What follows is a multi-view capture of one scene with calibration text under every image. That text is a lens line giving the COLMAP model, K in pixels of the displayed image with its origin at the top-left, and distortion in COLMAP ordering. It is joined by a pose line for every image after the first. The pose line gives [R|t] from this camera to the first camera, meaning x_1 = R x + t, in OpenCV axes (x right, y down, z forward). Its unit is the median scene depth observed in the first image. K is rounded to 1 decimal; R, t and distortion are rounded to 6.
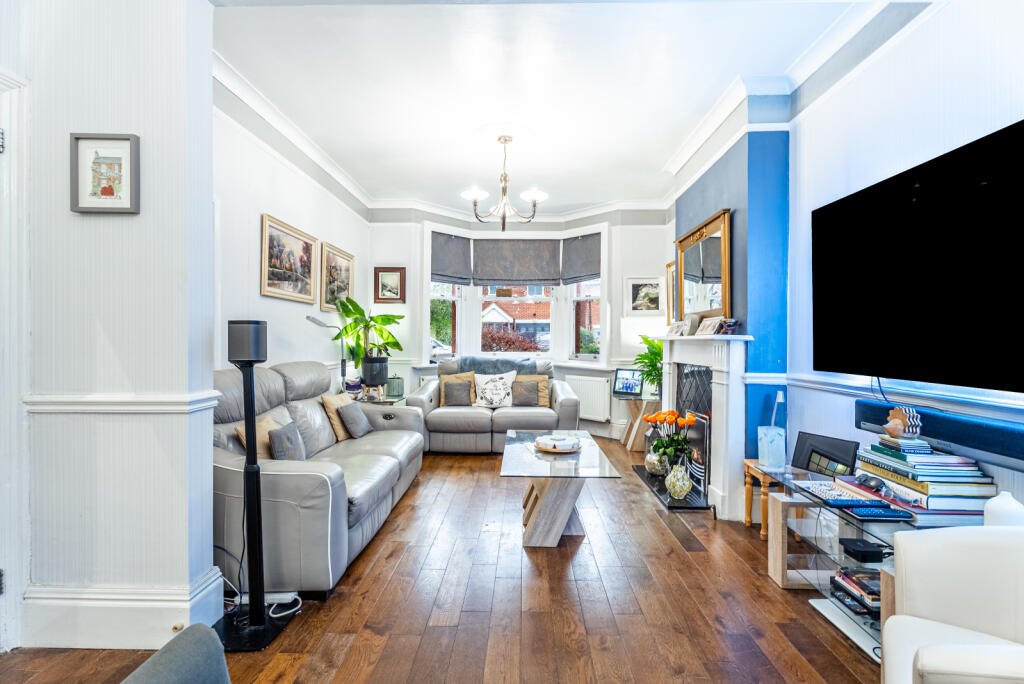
lens RADIAL K [[466.7, 0, 512.2], [0, 466.7, 341.6], [0, 0, 1]] dist [-0.000057, 0.000040]
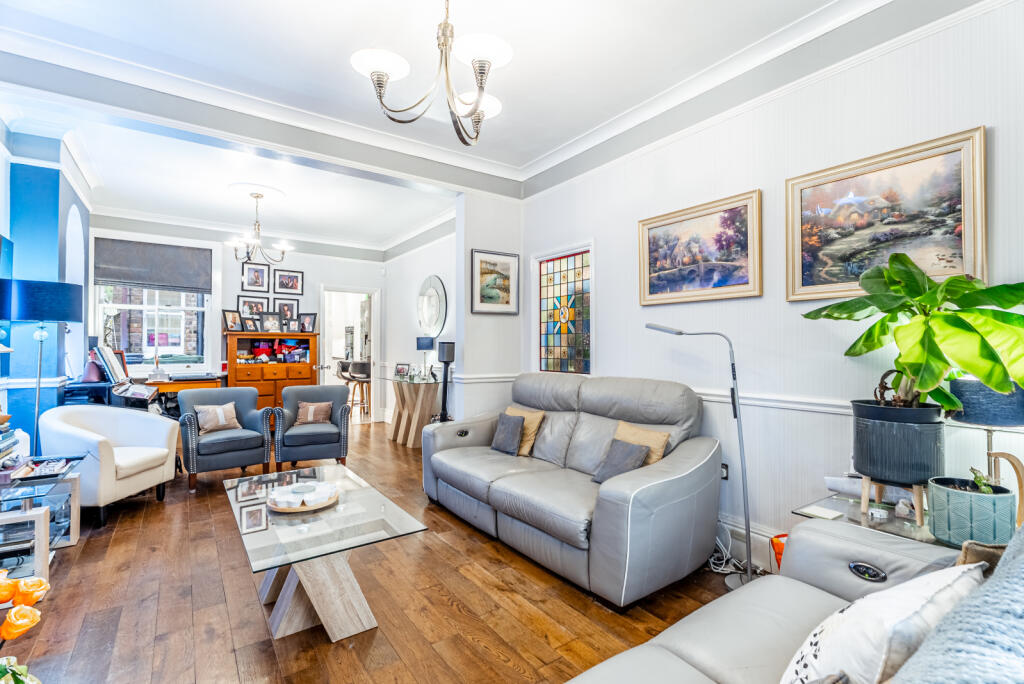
lens RADIAL K [[466.7, 0, 511.4], [0, 466.7, 339.5], [0, 0, 1]] dist [-0.000057, 0.000040]
pose [[-0.798872, -0.008605, -0.601439, 0.242794], [-0.002433, 0.999936, -0.011075, -0.018120], [0.601495, -0.007384, -0.798842, 1.521247]]
